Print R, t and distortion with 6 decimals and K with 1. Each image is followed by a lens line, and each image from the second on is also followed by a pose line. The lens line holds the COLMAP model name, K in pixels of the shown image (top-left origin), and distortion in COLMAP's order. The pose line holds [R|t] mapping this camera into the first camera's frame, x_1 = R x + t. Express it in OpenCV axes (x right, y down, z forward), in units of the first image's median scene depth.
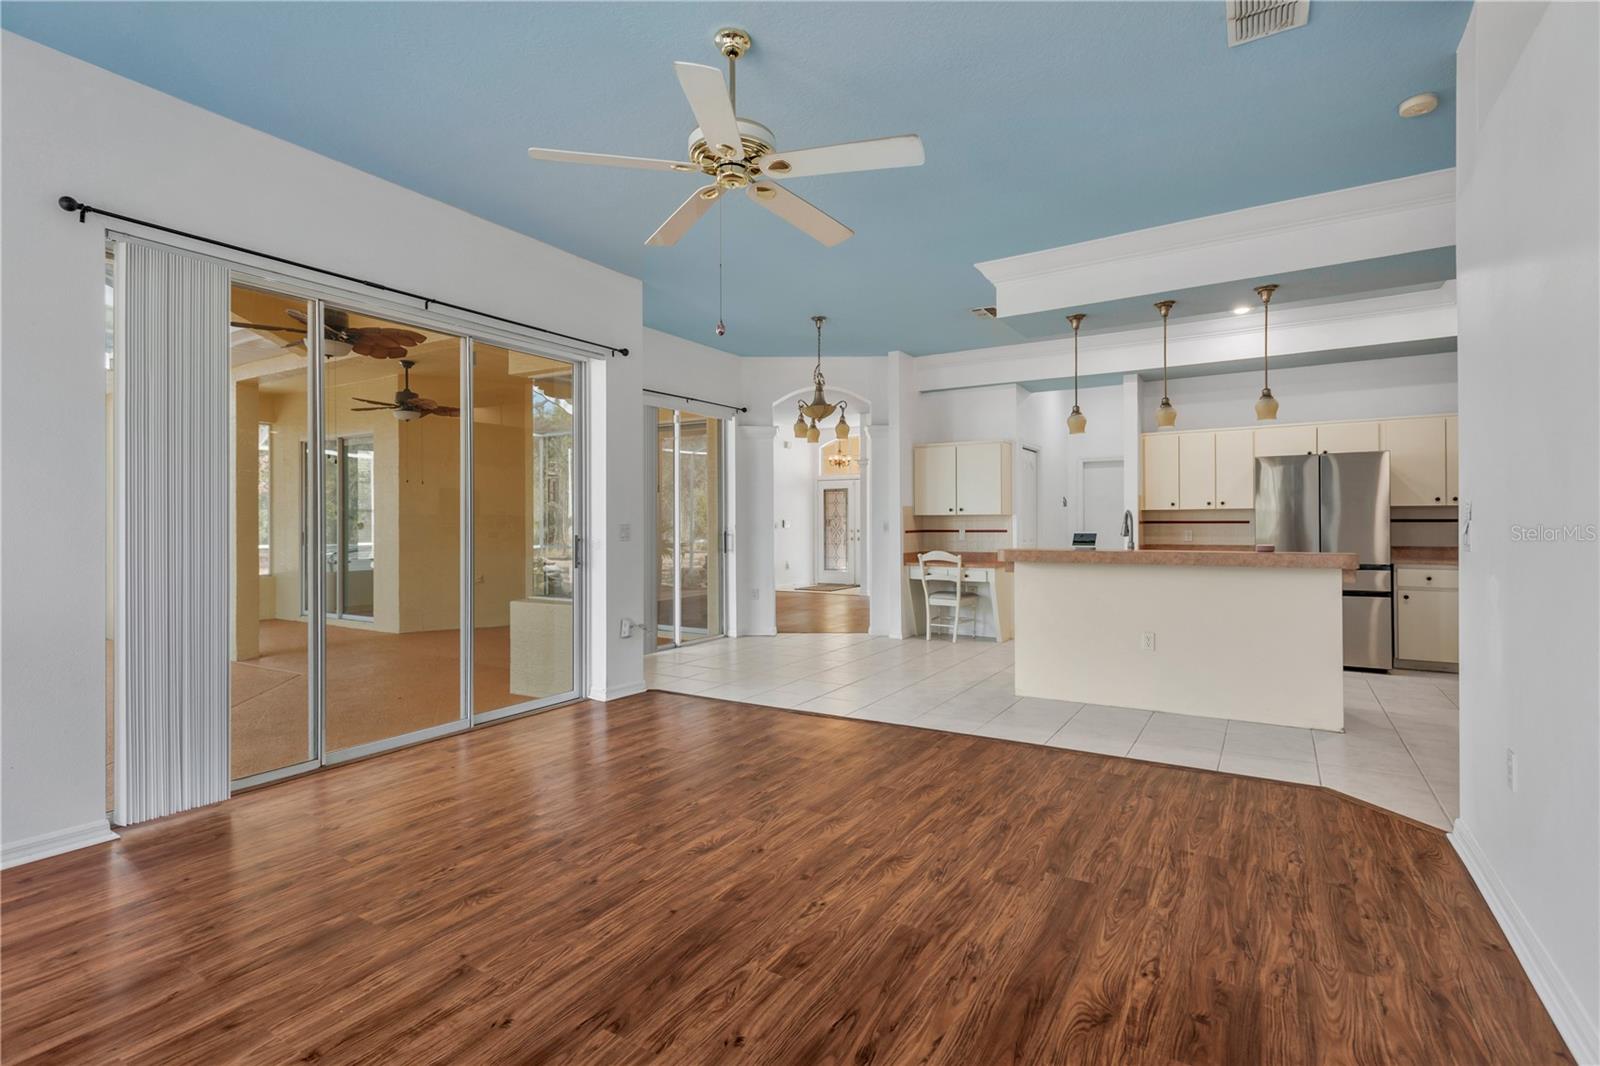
lens RADIAL K [[752.9, 0, 801.6], [0, 752.9, 532.8], [0, 0, 1]] dist [0.013050, -0.000897]
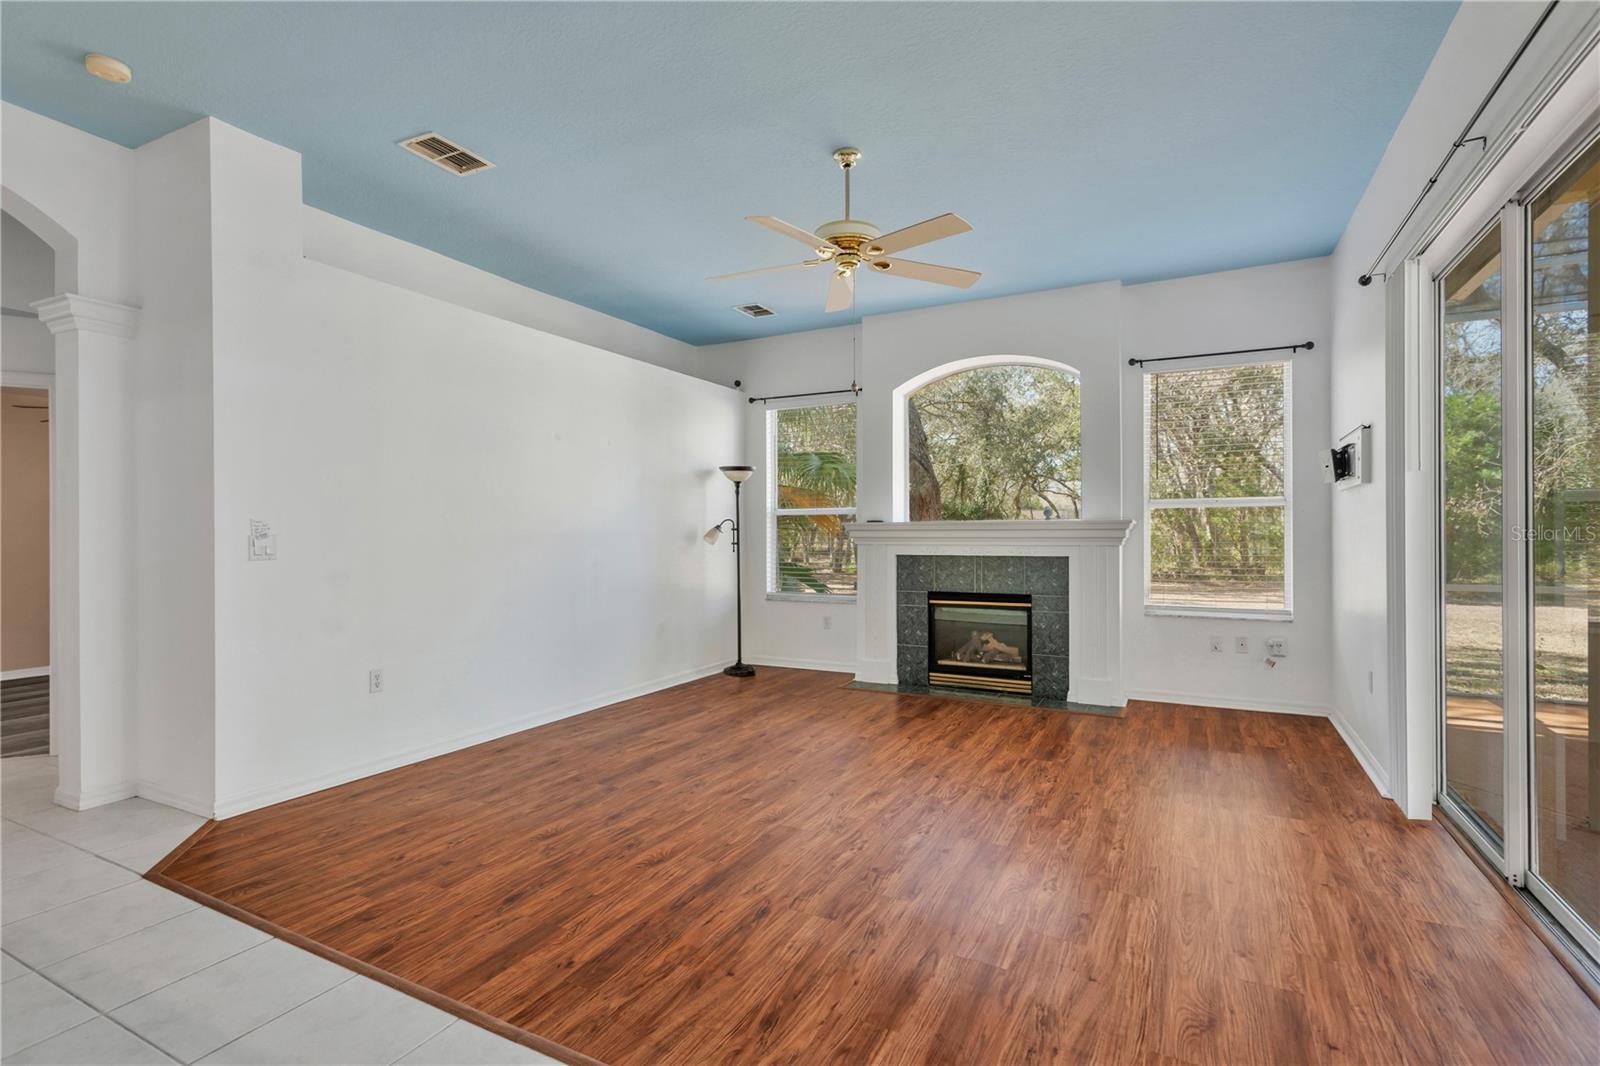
lens RADIAL K [[752.9, 0, 801.5], [0, 752.9, 534.3], [0, 0, 1]] dist [0.013050, -0.000897]
pose [[-0.997316, 0.008047, -0.072776, 0.078639], [0.006862, 0.999840, 0.016522, -0.029901], [0.072897, 0.015978, -0.997211, 2.116422]]
